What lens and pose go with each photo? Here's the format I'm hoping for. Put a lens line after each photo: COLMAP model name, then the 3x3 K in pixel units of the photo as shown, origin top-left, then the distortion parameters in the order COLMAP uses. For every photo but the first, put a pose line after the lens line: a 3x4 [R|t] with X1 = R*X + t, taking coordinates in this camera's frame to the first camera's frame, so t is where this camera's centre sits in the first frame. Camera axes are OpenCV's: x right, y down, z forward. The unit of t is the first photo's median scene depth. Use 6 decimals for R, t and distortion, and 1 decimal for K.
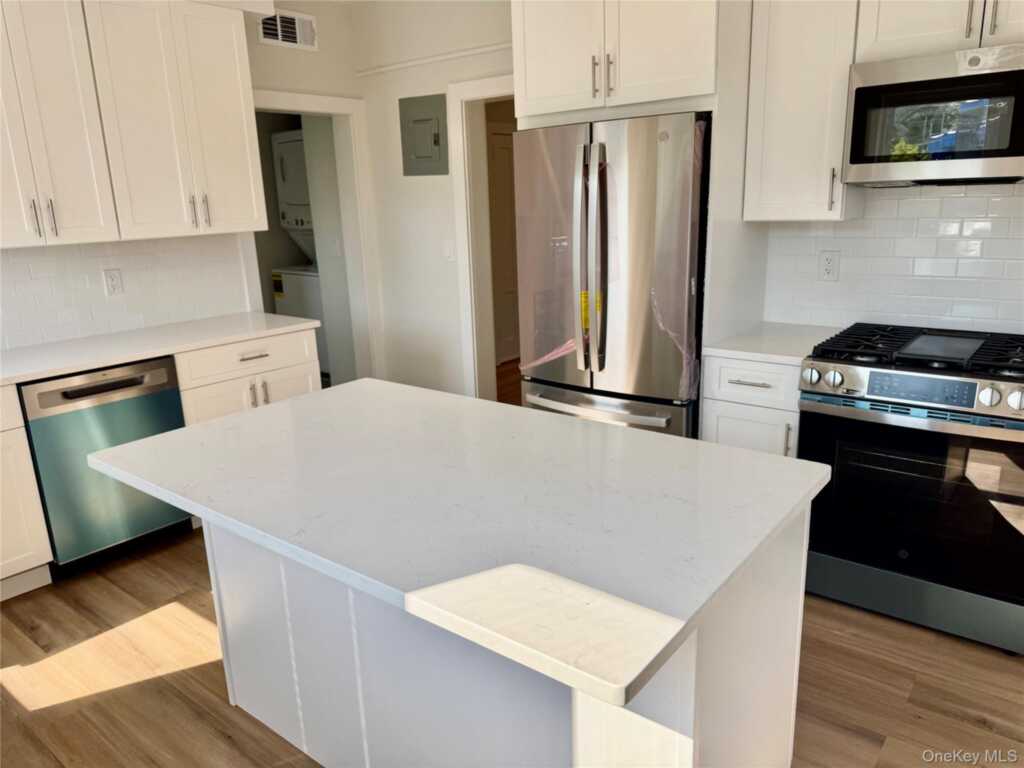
lens RADIAL K [[727.7, 0, 512.0], [0, 727.7, 384.0], [0, 0, 1]] dist [0.120154, -0.176757]
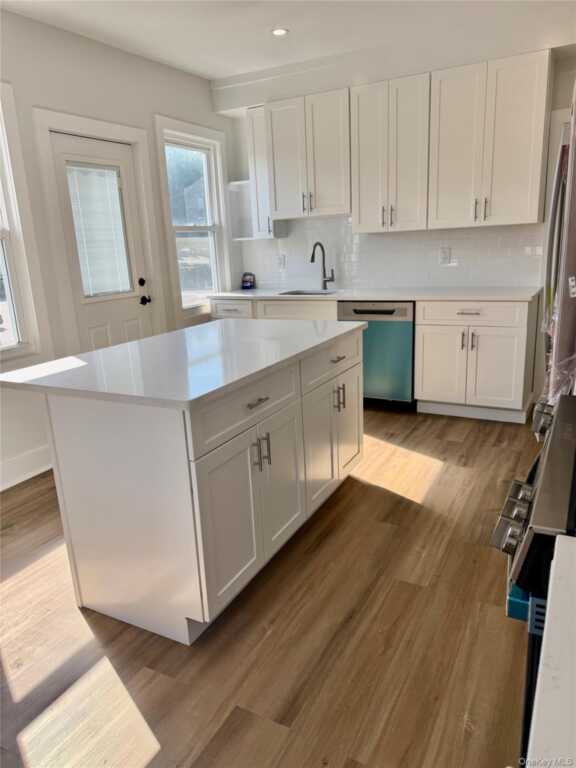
lens RADIAL K [[545.8, 0, 288.0], [0, 545.8, 384.0], [0, 0, 1]] dist [0.120154, -0.176757]
pose [[0.185221, 0.272614, -0.944126, 0.612275], [-0.207300, 0.949970, 0.233633, -0.081031], [0.960583, 0.152443, 0.232467, 0.421183]]
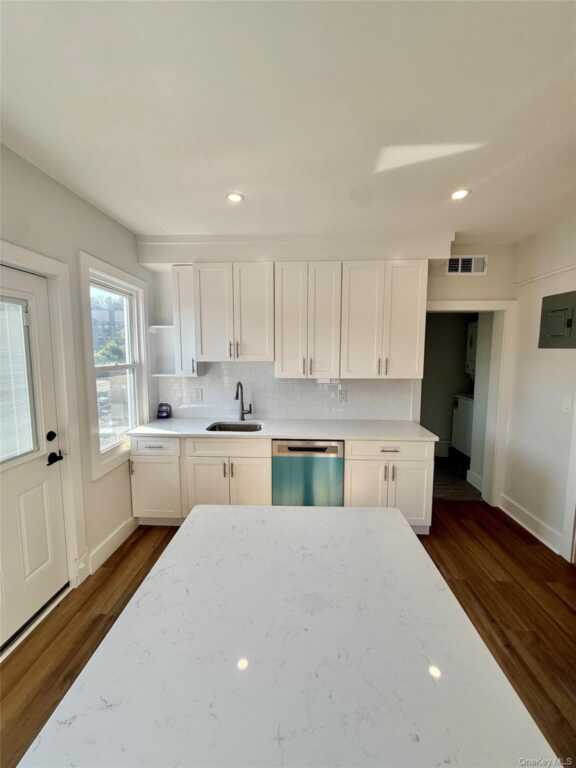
lens RADIAL K [[307.1, 0, 288.0], [0, 307.1, 384.0], [0, 0, 1]] dist [0.002643, 0.000084]
pose [[0.592678, 0.117938, -0.796758, 0.059303], [-0.223570, 0.974438, -0.022067, -0.115600], [0.773789, 0.191210, 0.603895, 0.342727]]
